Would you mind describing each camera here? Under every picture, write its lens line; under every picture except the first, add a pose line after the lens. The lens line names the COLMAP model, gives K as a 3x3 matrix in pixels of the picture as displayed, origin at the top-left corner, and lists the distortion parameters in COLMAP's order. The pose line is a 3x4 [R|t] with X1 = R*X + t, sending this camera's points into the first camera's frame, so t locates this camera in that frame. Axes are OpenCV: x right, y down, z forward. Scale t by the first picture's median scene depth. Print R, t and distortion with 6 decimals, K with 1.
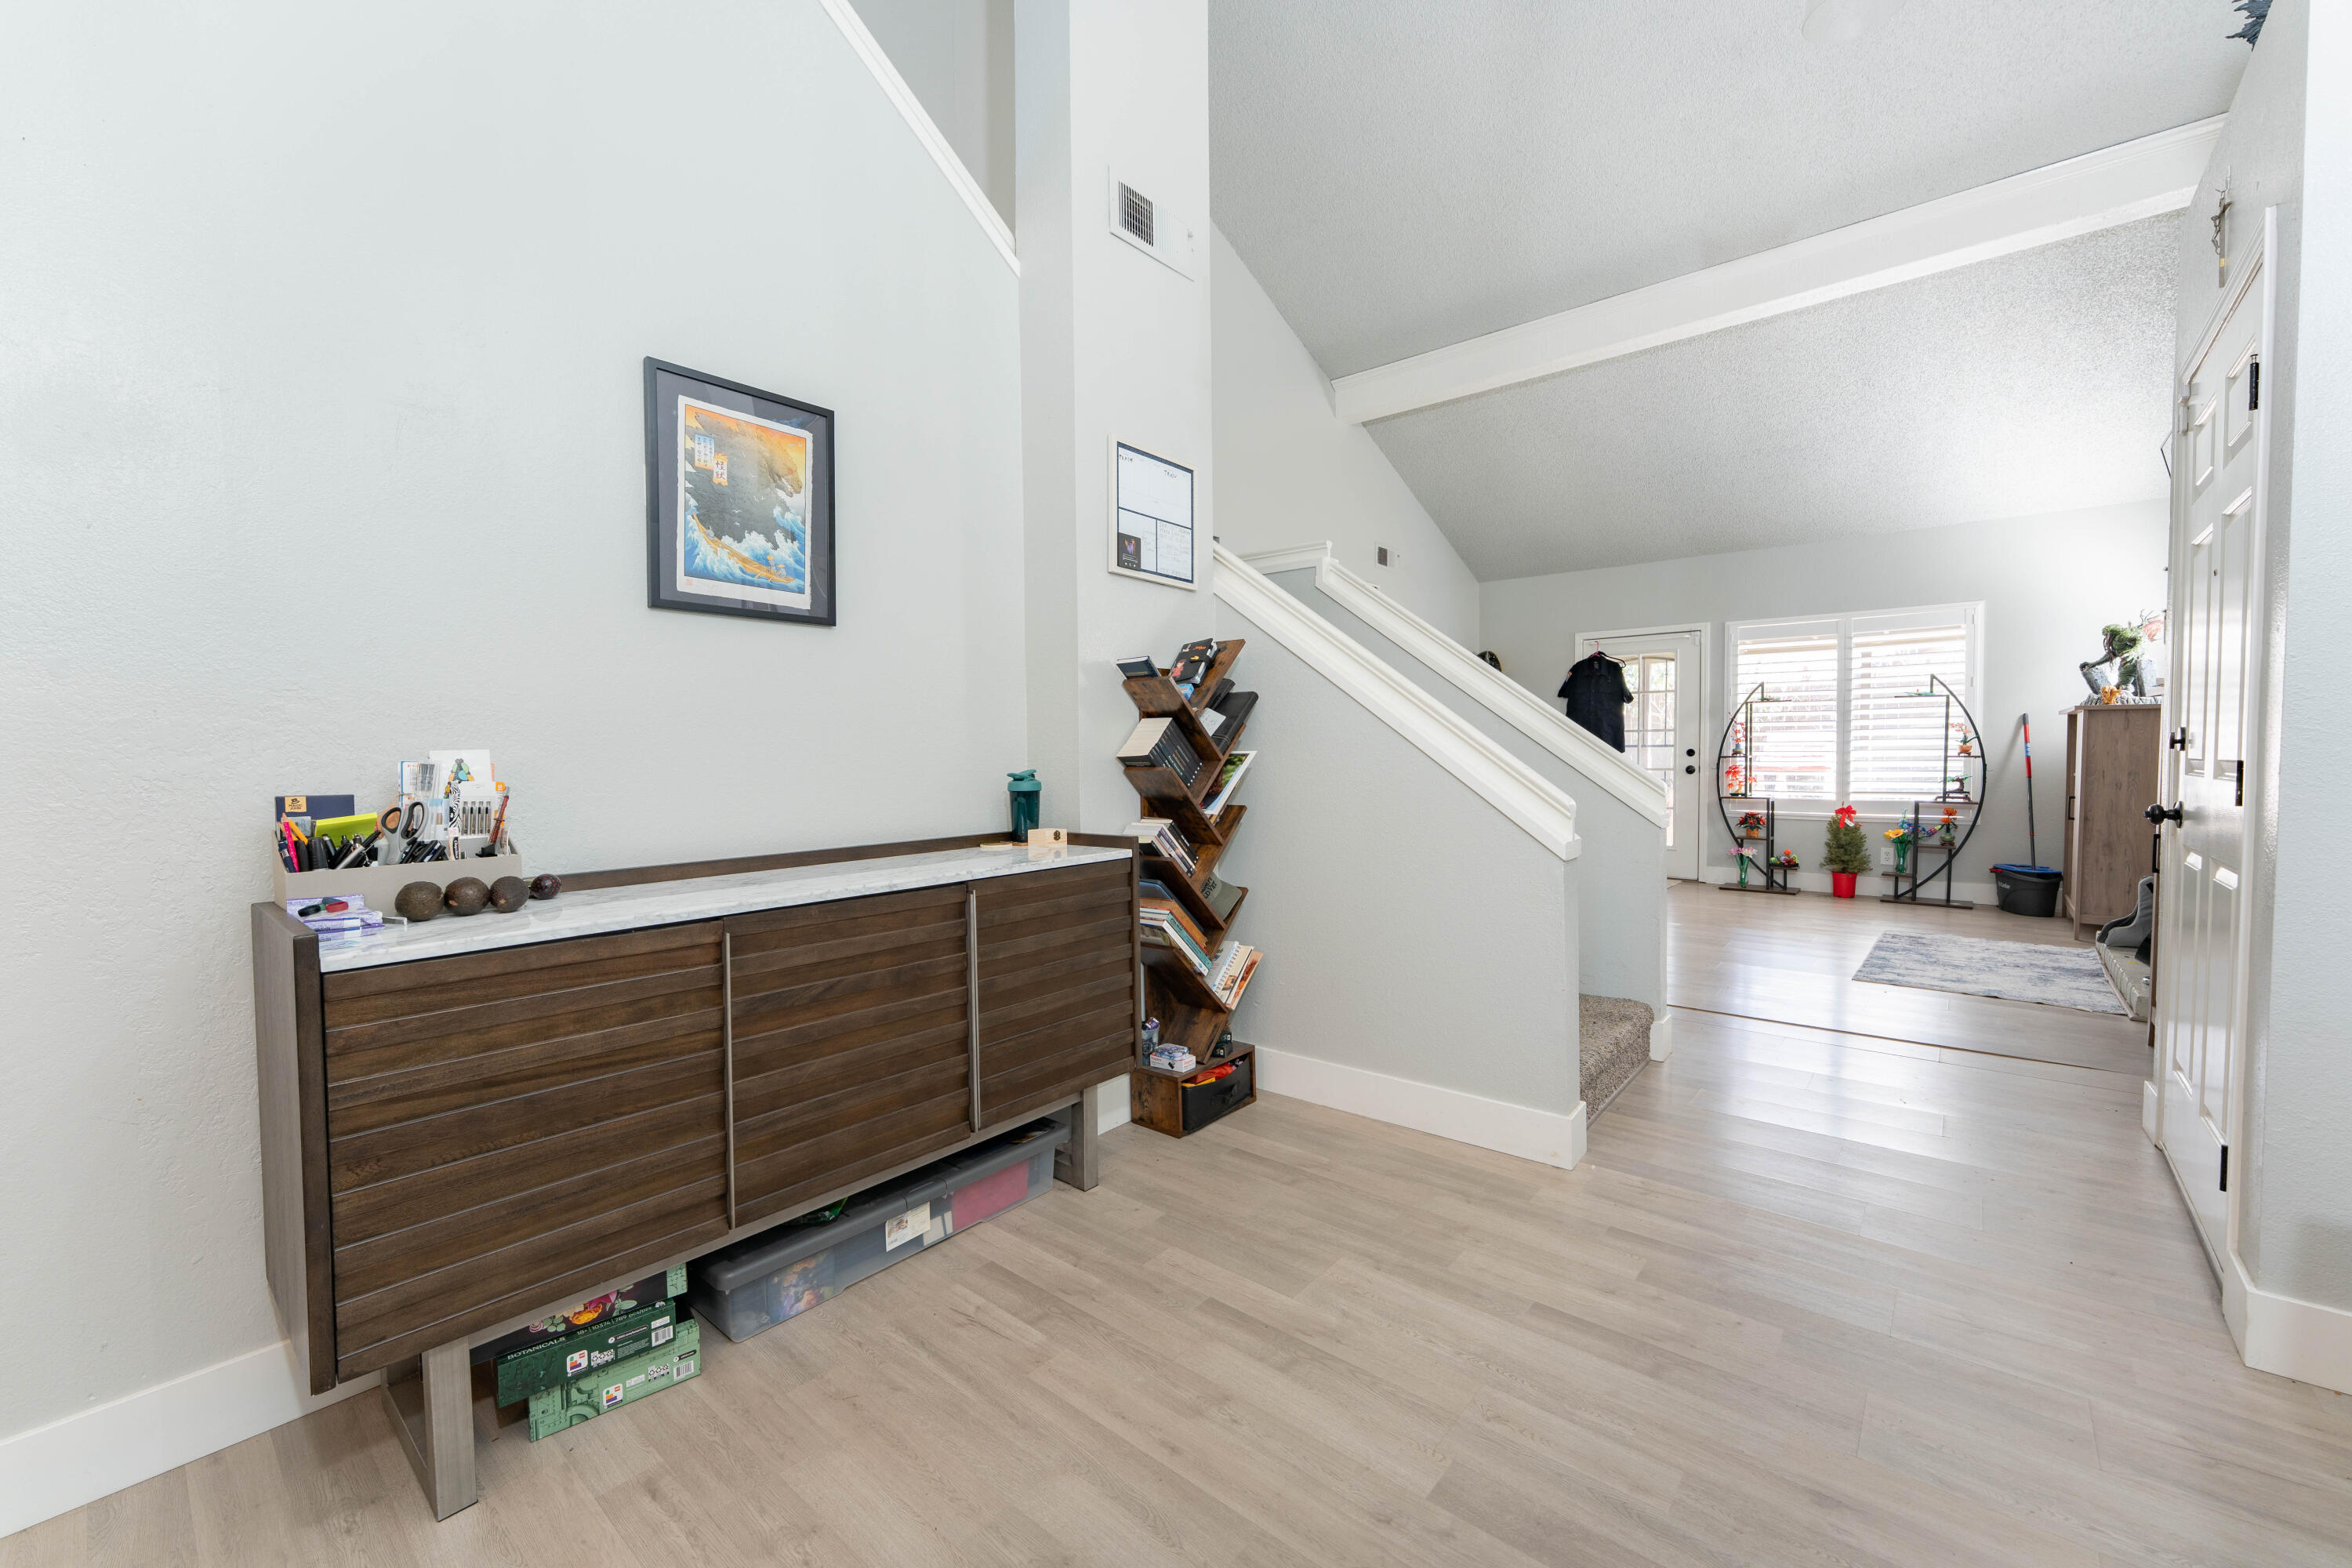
lens RADIAL K [[940.1, 0, 1174.8], [0, 940.1, 783.1], [0, 0, 1]] dist [-0.001003, -0.001629]
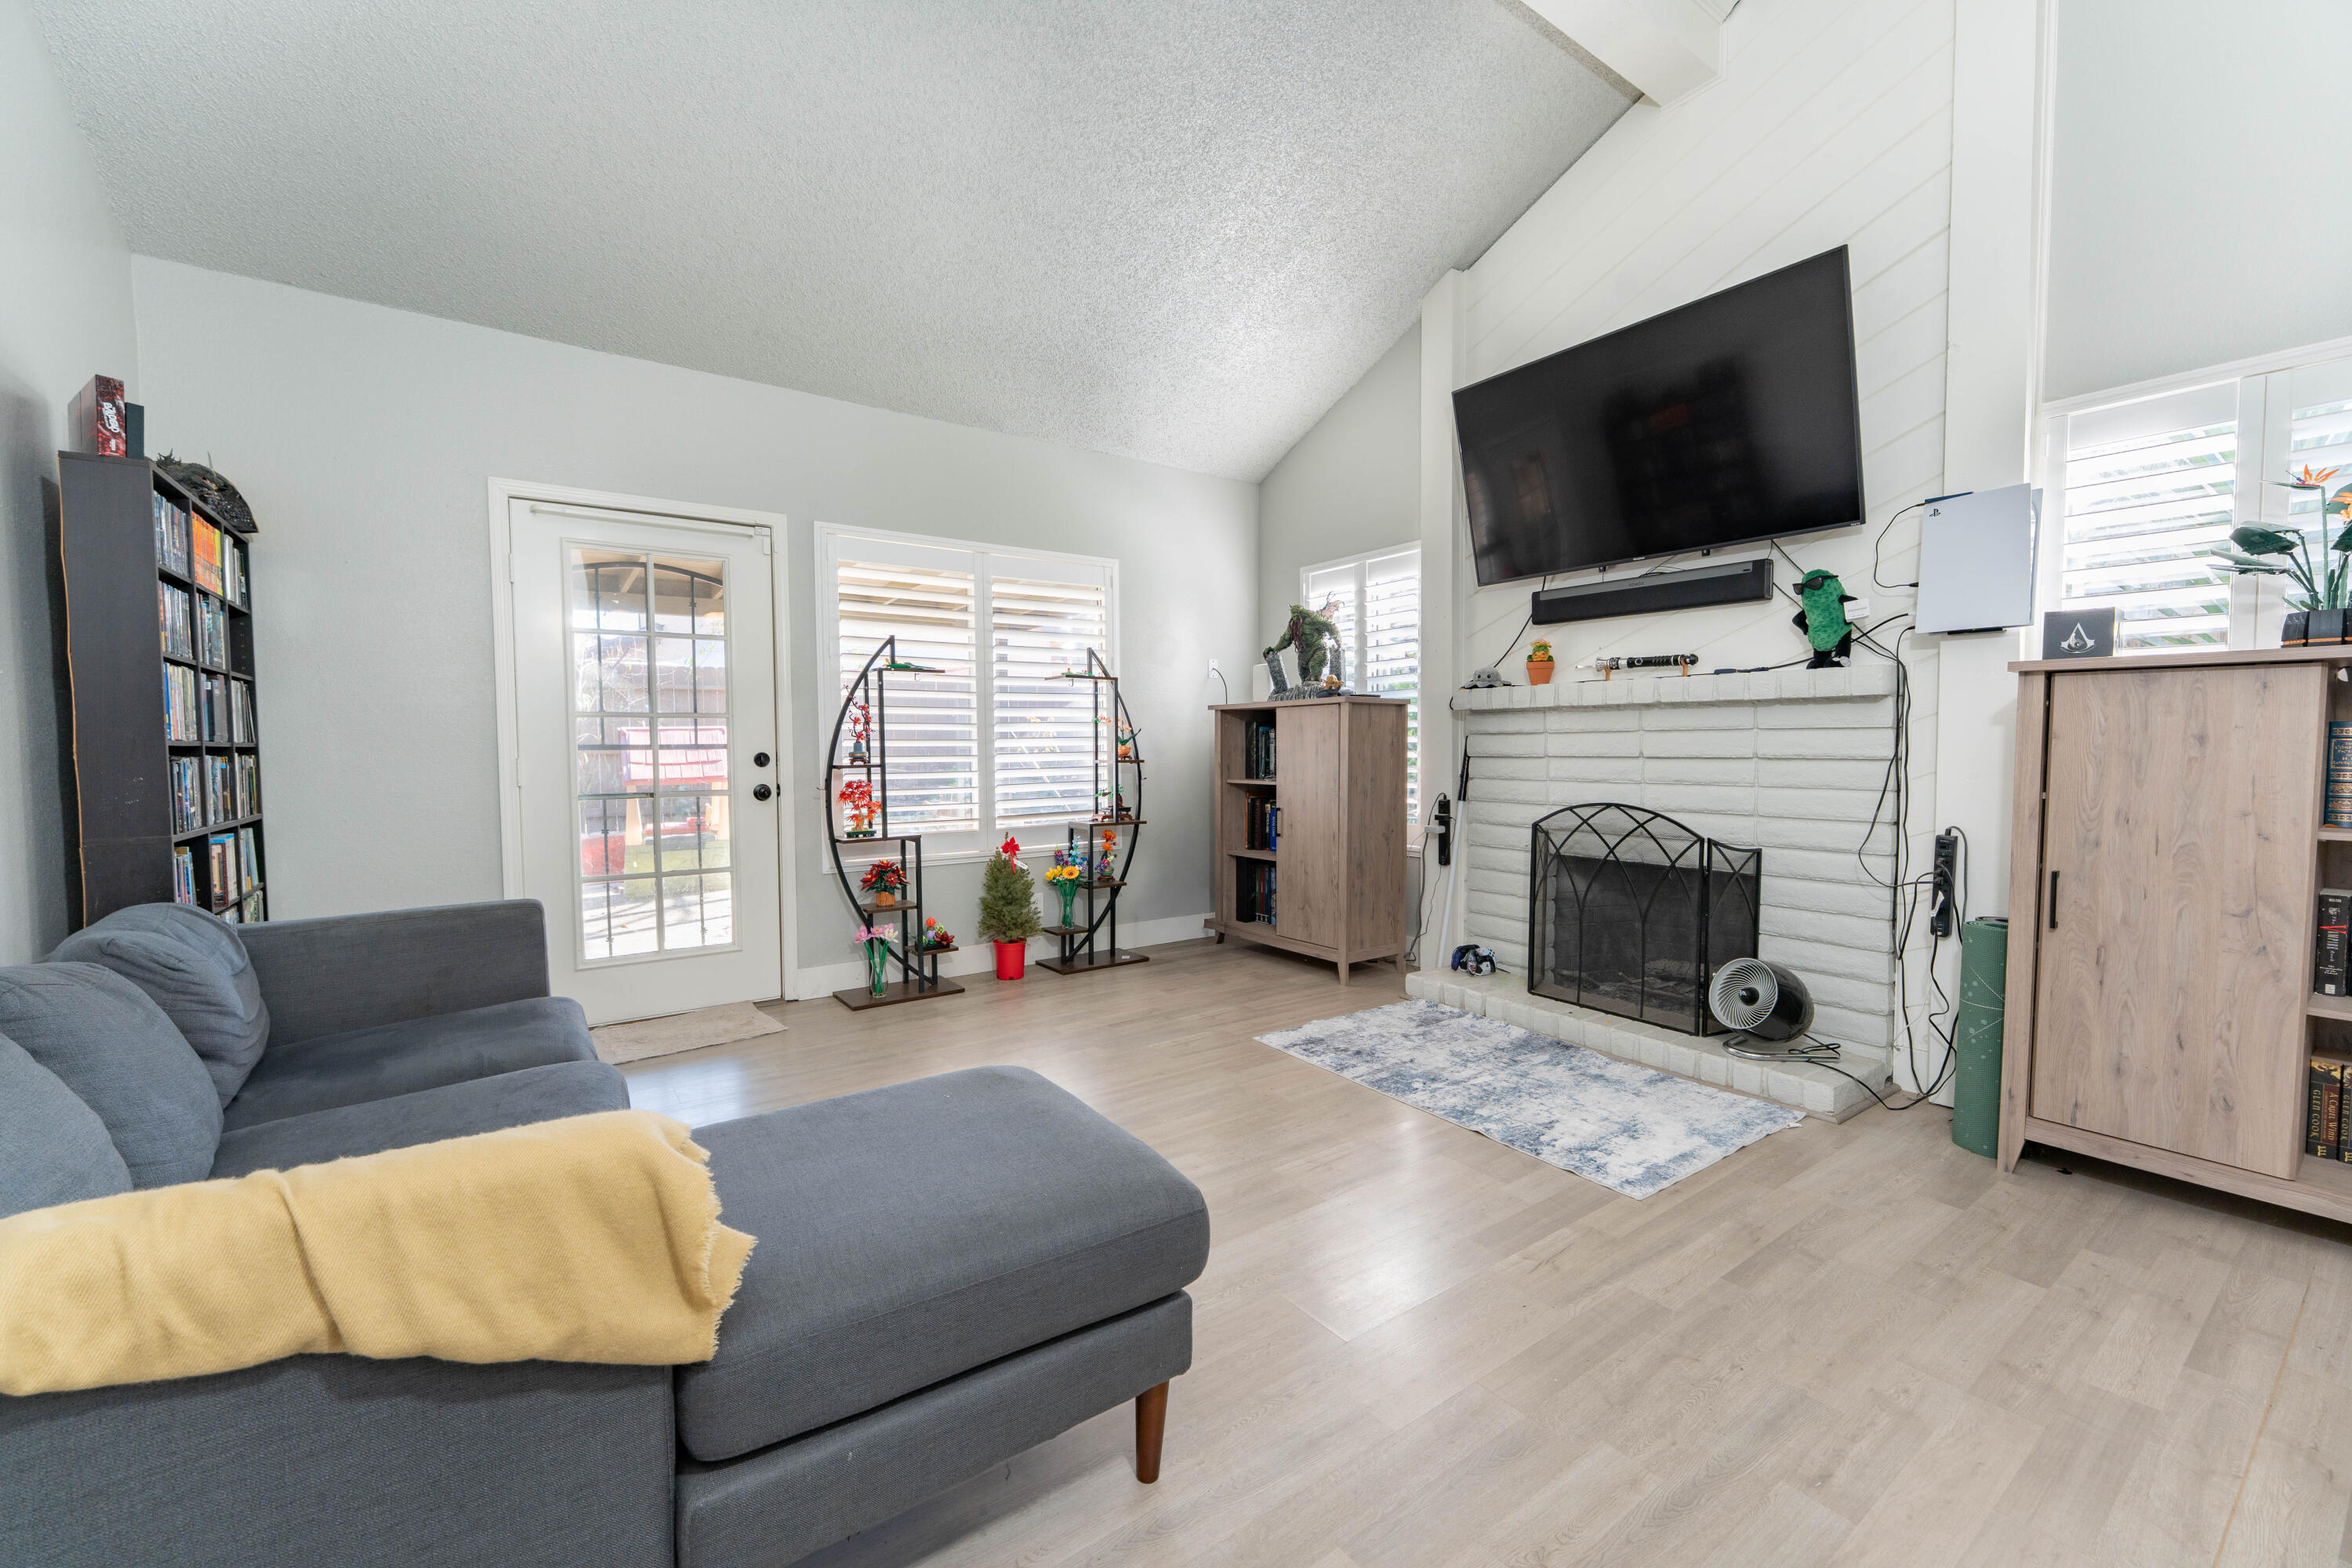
lens RADIAL K [[940.1, 0, 1172.9], [0, 940.1, 789.8], [0, 0, 1]] dist [-0.001003, -0.001629]
pose [[0.253031, -0.041653, 0.966561, 0.312099], [0.039532, 0.998683, 0.032688, -0.075925], [-0.966650, 0.029939, 0.254344, 2.032358]]
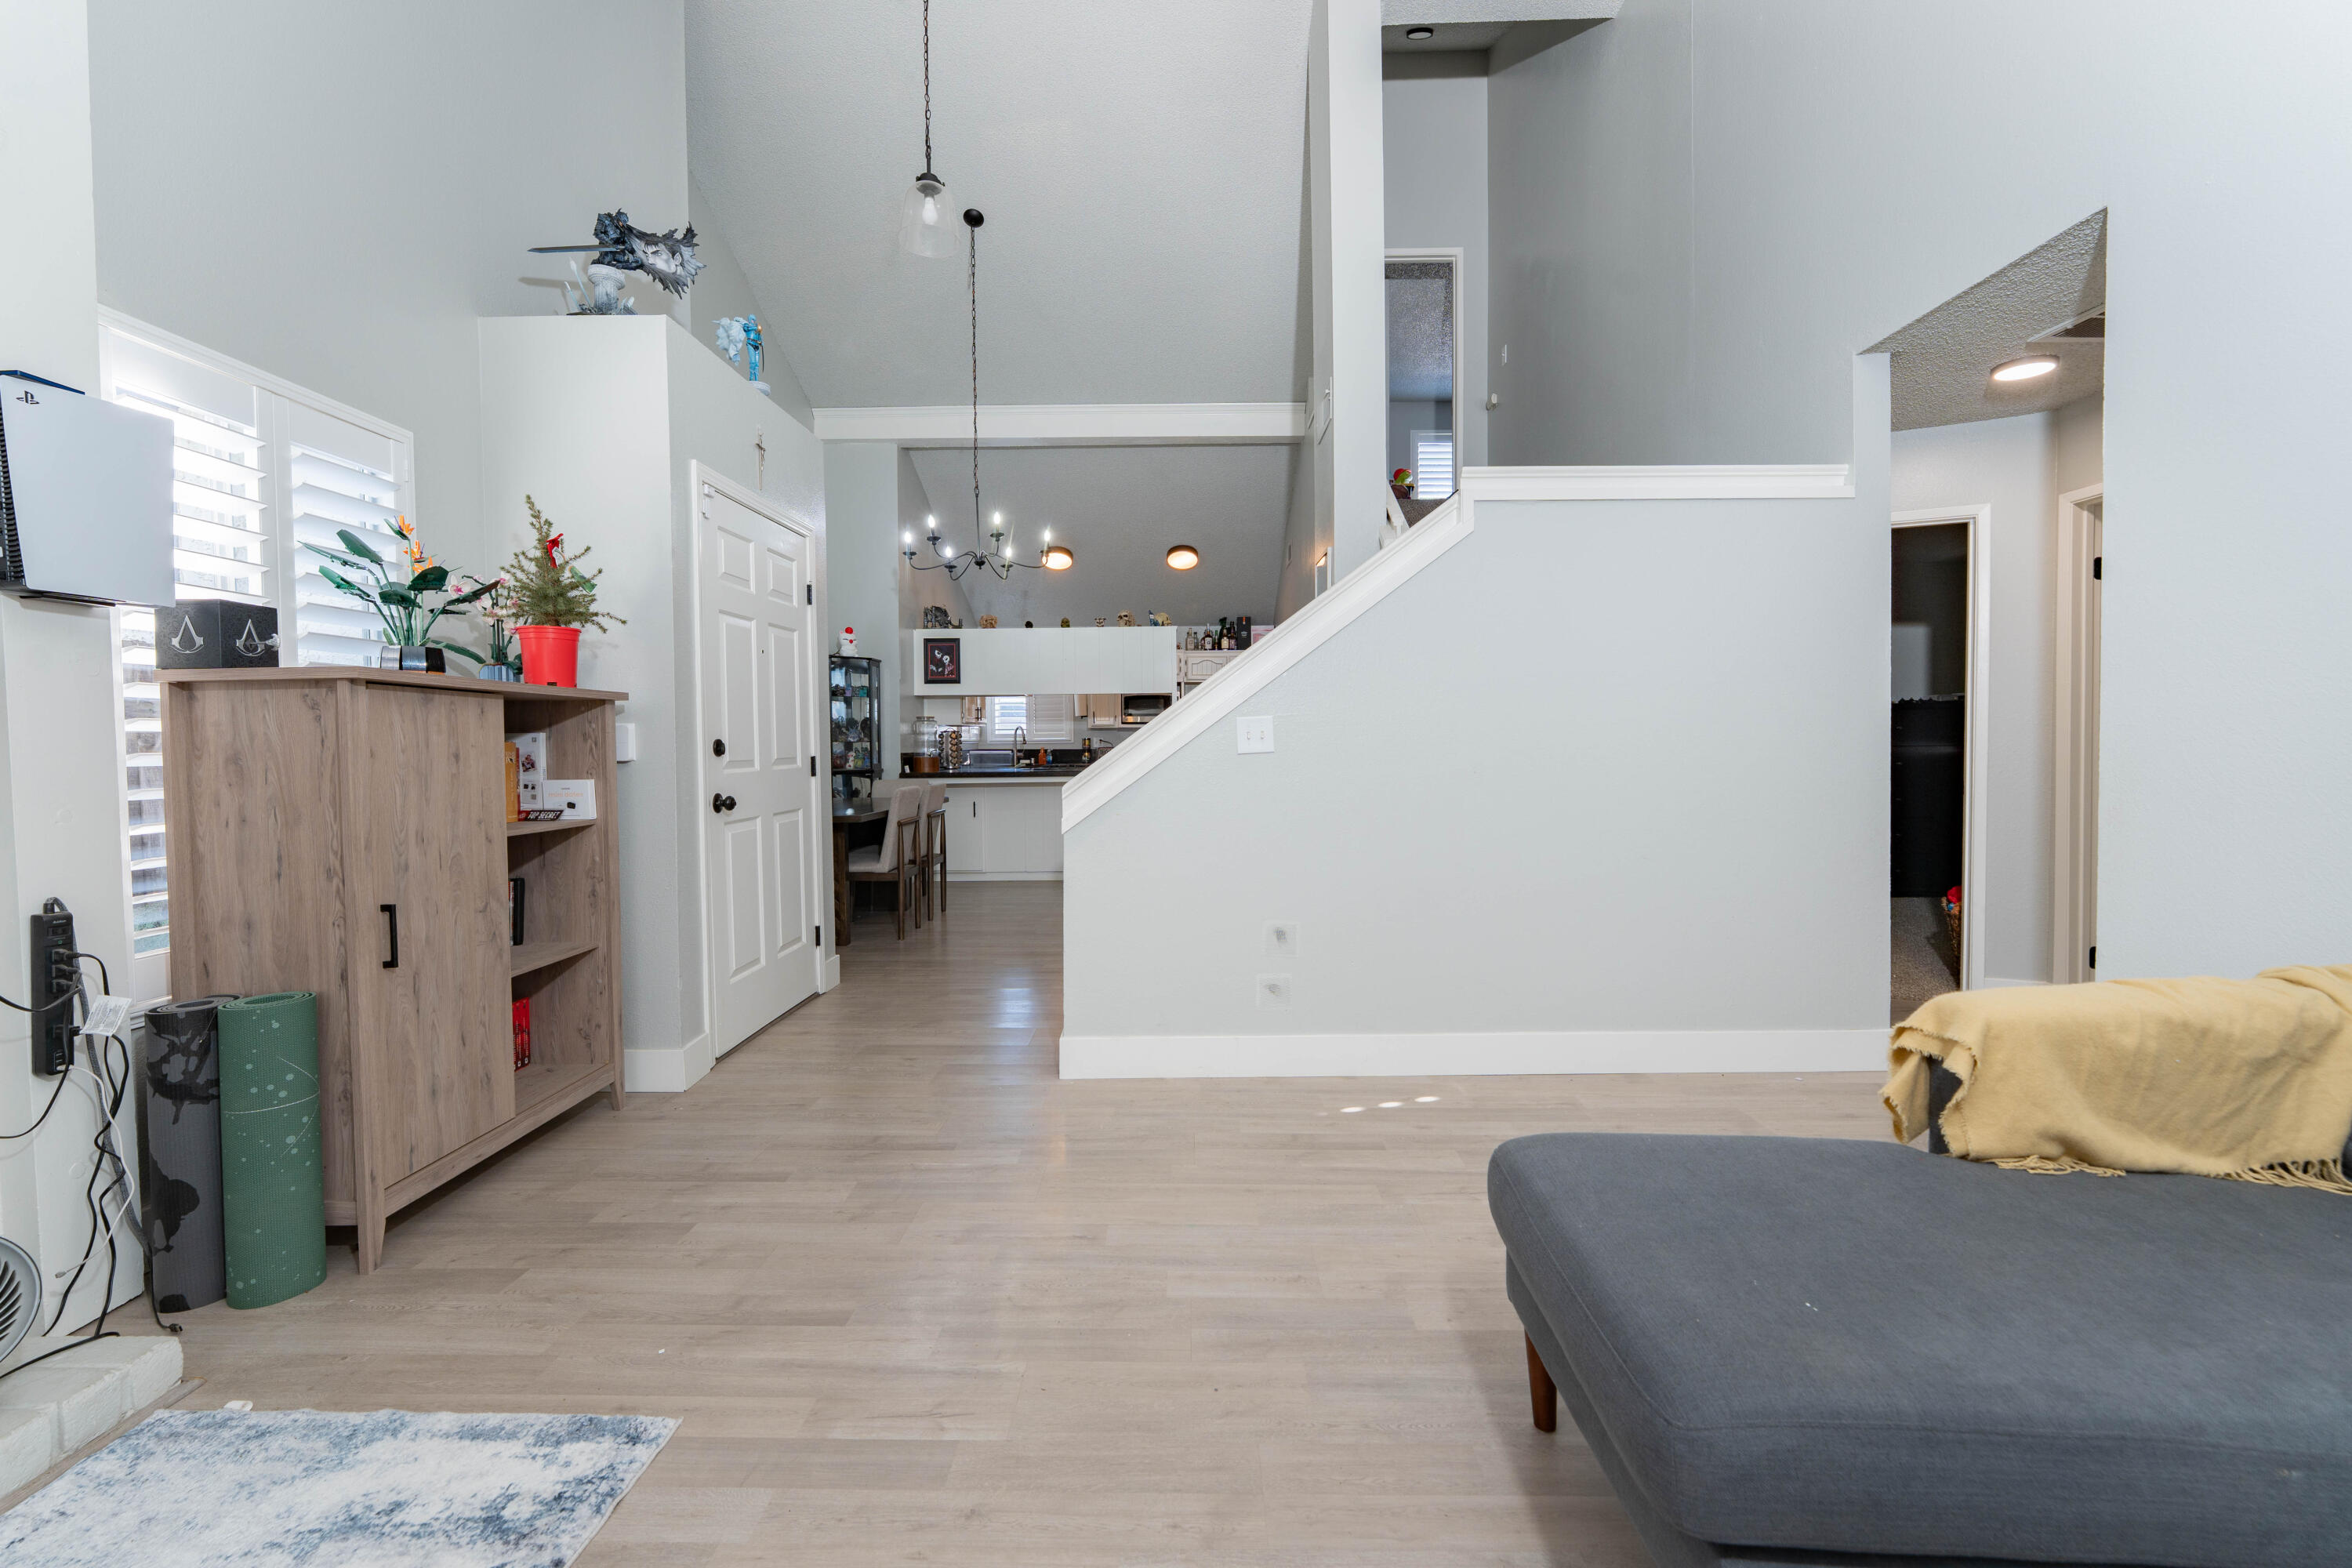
lens RADIAL K [[940.1, 0, 1169.0], [0, 940.1, 773.0], [0, 0, 1]] dist [-0.001003, -0.001629]
pose [[-0.776319, 0.036335, -0.629292, 1.453823], [-0.006570, 0.997817, 0.065719, -0.107994], [0.630305, 0.055153, -0.774386, 2.522696]]
